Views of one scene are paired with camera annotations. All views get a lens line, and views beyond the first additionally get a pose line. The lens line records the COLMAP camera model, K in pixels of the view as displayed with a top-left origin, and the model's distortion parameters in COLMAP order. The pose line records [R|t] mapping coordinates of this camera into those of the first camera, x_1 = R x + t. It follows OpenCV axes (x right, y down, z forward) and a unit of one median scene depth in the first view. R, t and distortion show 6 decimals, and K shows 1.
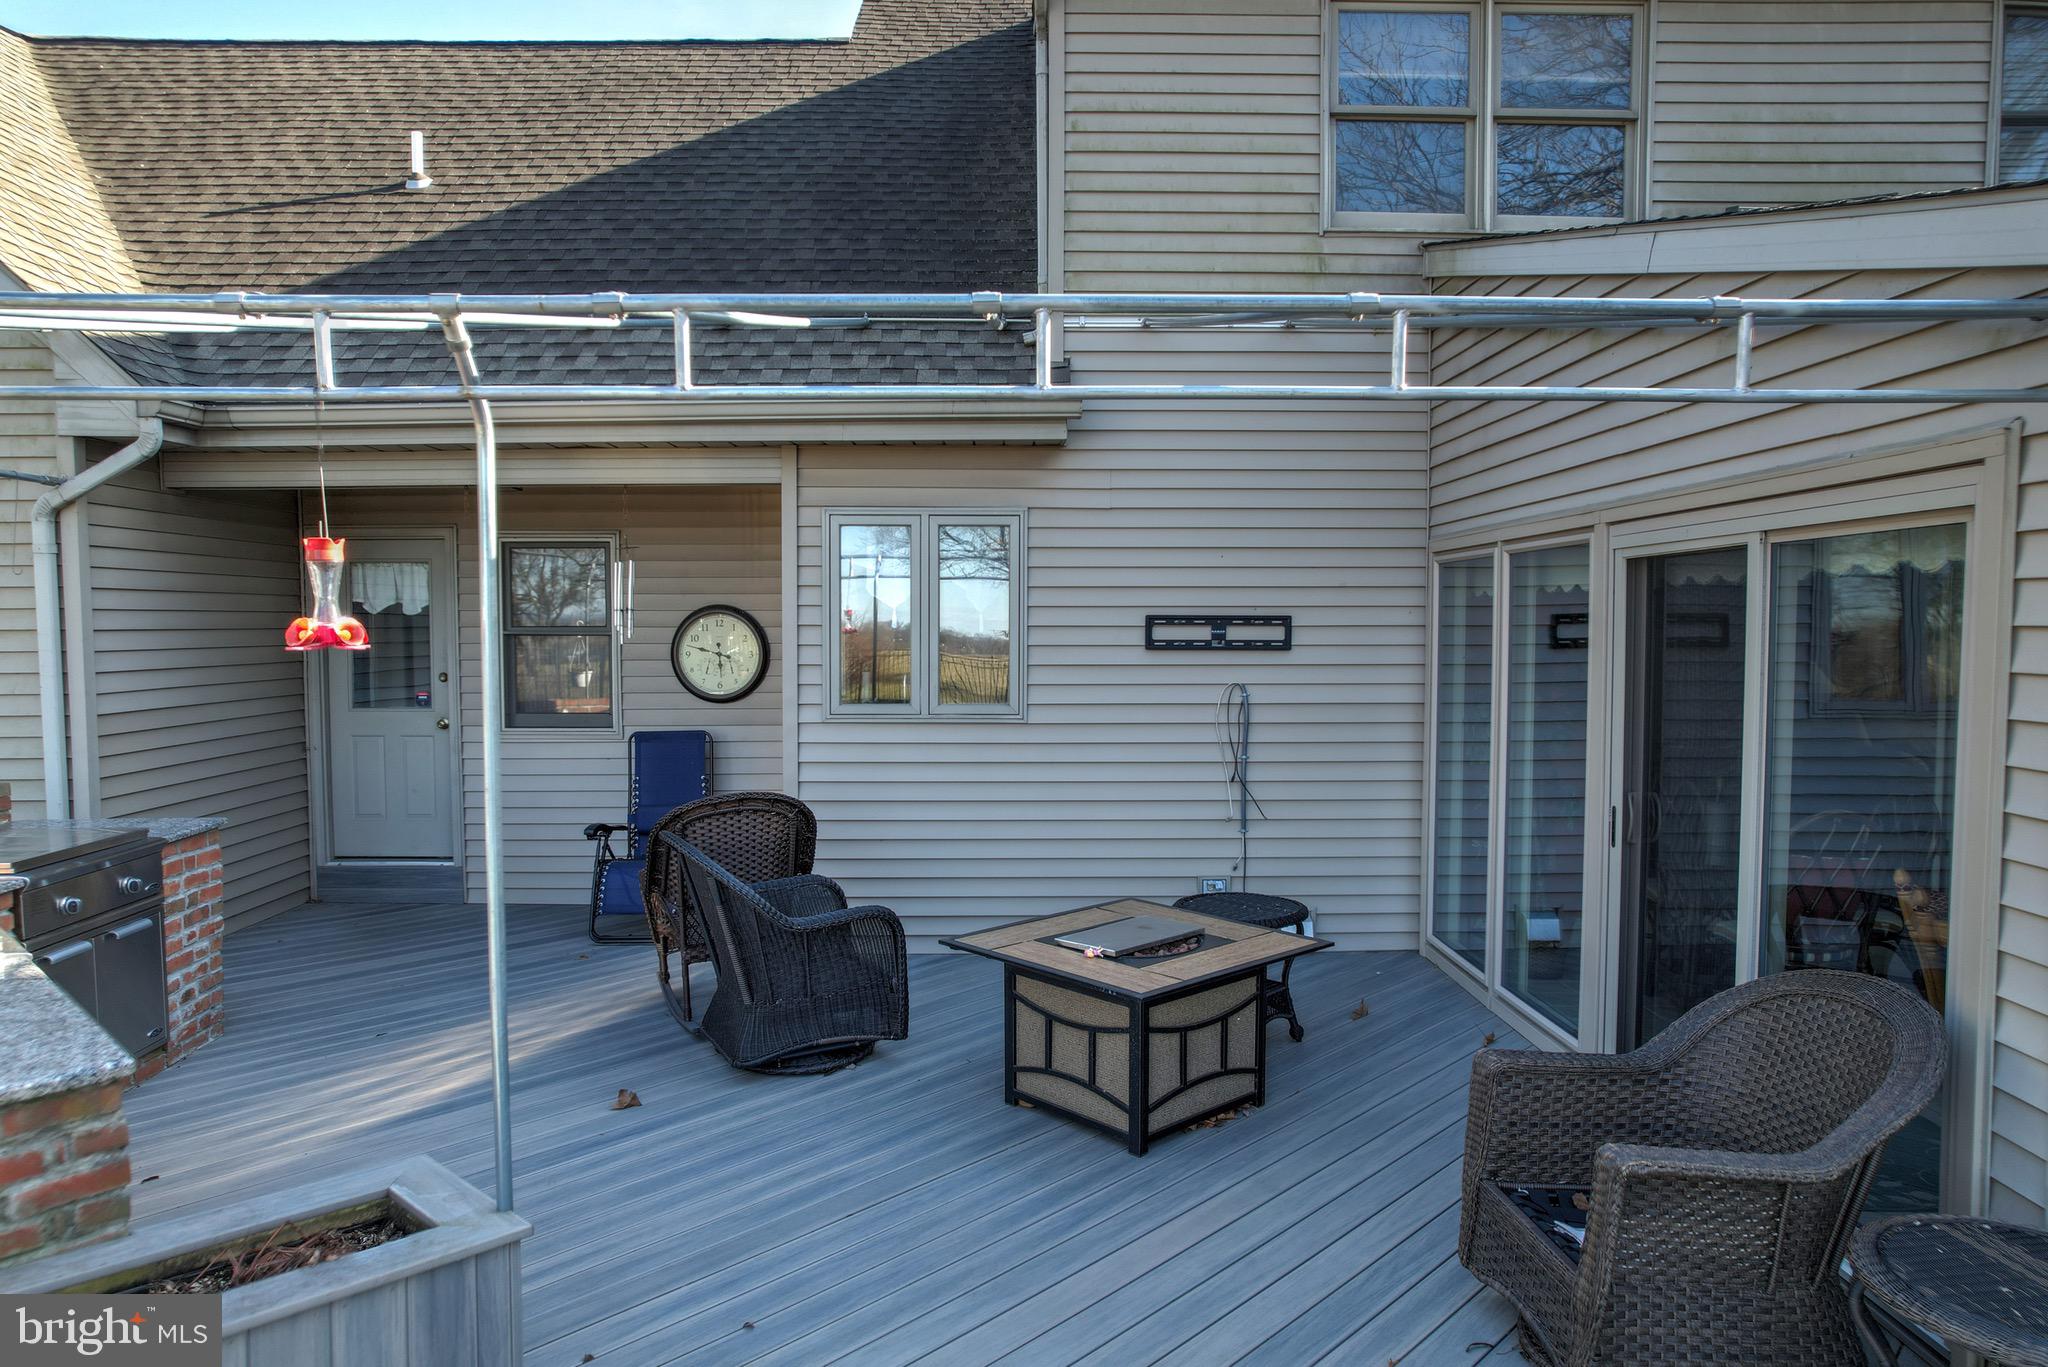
lens RADIAL K [[1320.8, 0, 1034.2], [0, 1320.8, 692.6], [0, 0, 1]] dist [-0.076867, 0.068580]
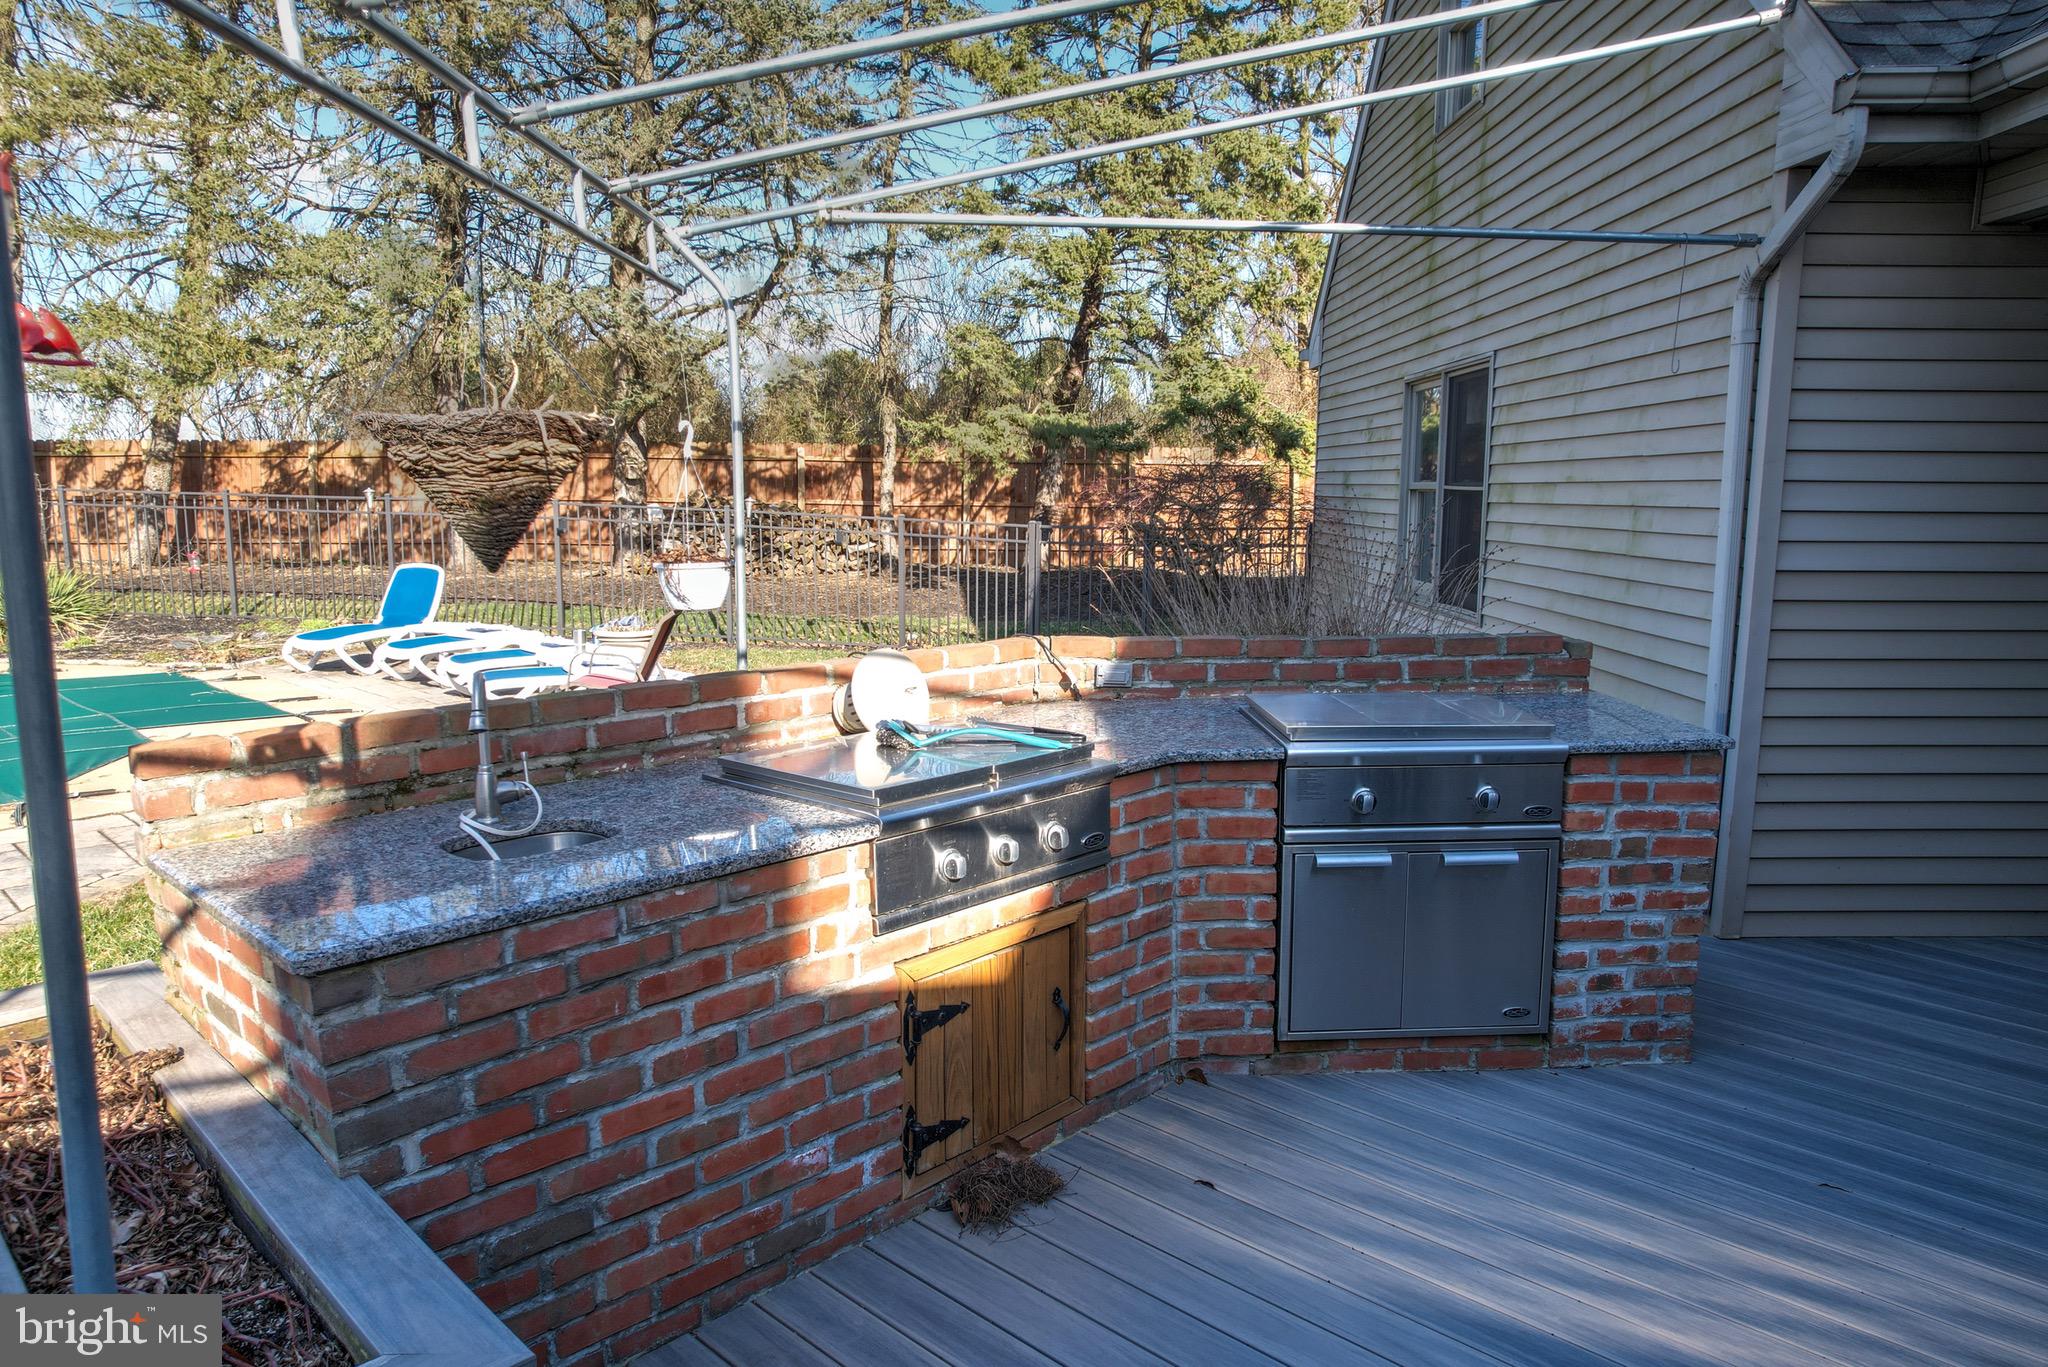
lens RADIAL K [[1320.8, 0, 1034.2], [0, 1320.8, 692.6], [0, 0, 1]] dist [-0.076867, 0.068580]
pose [[-0.006470, 0.155898, -0.987752, -0.003615], [-0.061364, 0.985849, 0.156000, -0.003036], [0.998094, 0.061622, 0.003188, 0.673417]]
